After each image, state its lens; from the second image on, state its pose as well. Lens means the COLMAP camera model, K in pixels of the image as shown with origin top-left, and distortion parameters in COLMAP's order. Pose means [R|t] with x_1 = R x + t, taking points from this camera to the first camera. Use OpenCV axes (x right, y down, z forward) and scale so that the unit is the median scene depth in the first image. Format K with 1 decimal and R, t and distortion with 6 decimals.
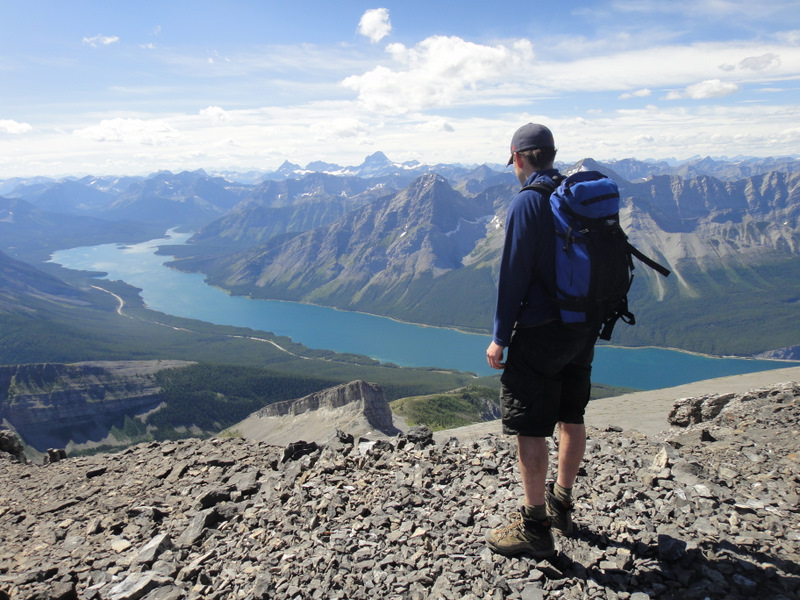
lens RADIAL K [[569.3, 0, 399.3], [0, 569.3, 301.5], [0, 0, 1]] dist [0.003905, -0.002679]
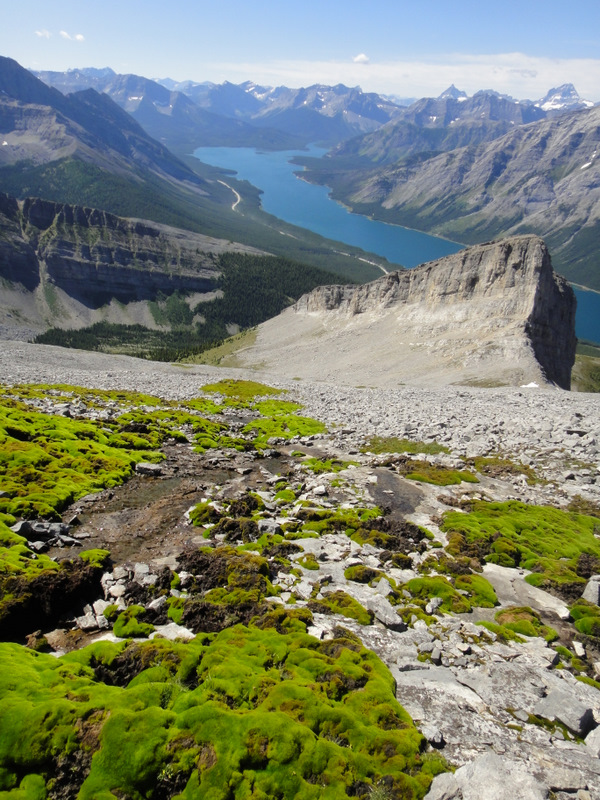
lens RADIAL K [[569.3, 0, 300.0], [0, 569.3, 400.0], [0, 0, 1]] dist [0.003905, -0.002679]
pose [[0.909106, 0.267417, -0.319396, -0.012878], [-0.180219, 0.943757, 0.277206, 0.033046], [0.375562, -0.194448, 0.906169, 0.126142]]
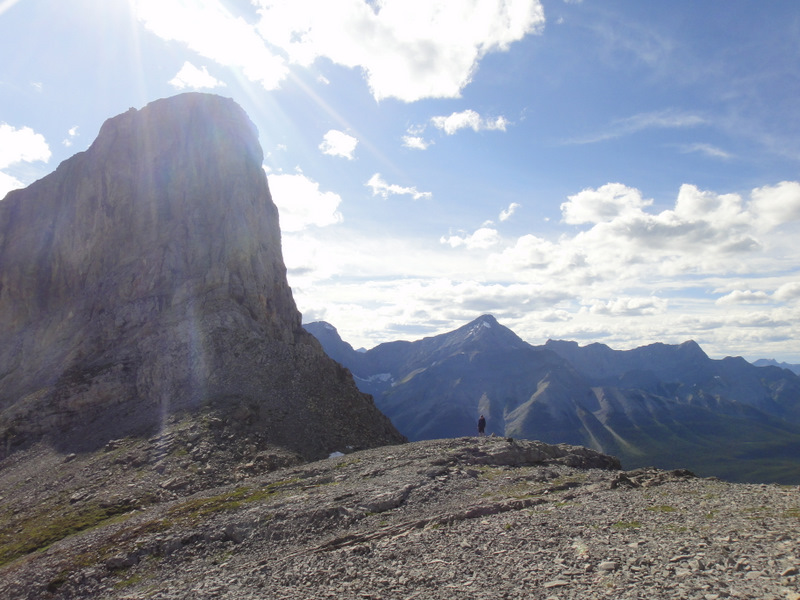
lens RADIAL K [[569.3, 0, 399.3], [0, 569.3, 301.5], [0, 0, 1]] dist [0.003905, -0.002679]
pose [[0.974831, 0.062690, 0.213950, -0.011216], [0.014198, 0.940247, -0.340198, 0.044333], [-0.222493, 0.334673, 0.915691, 0.182093]]
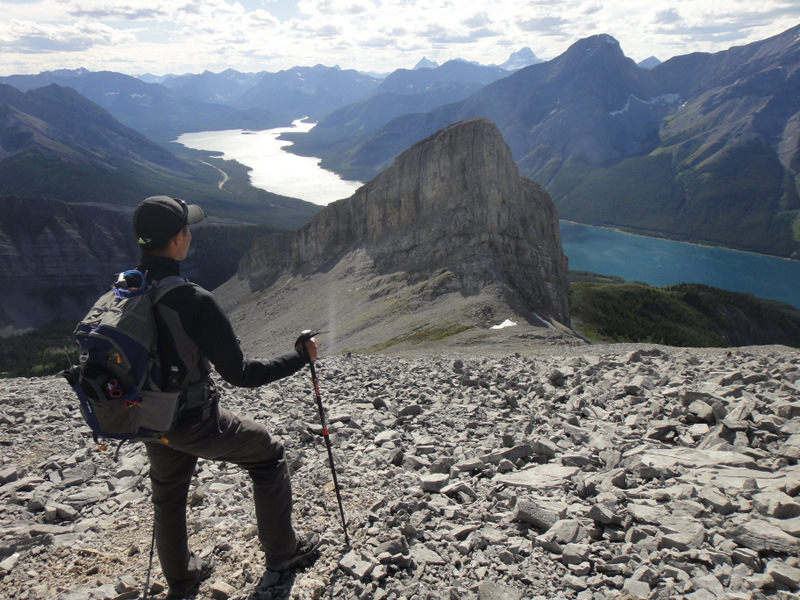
lens RADIAL K [[569.3, 0, 399.3], [0, 569.3, 301.5], [0, 0, 1]] dist [0.003905, -0.002679]
pose [[0.972716, 0.100376, -0.209160, -0.009408], [-0.069212, 0.986056, 0.151335, 0.037001], [0.221434, -0.132730, 0.966100, 0.151352]]
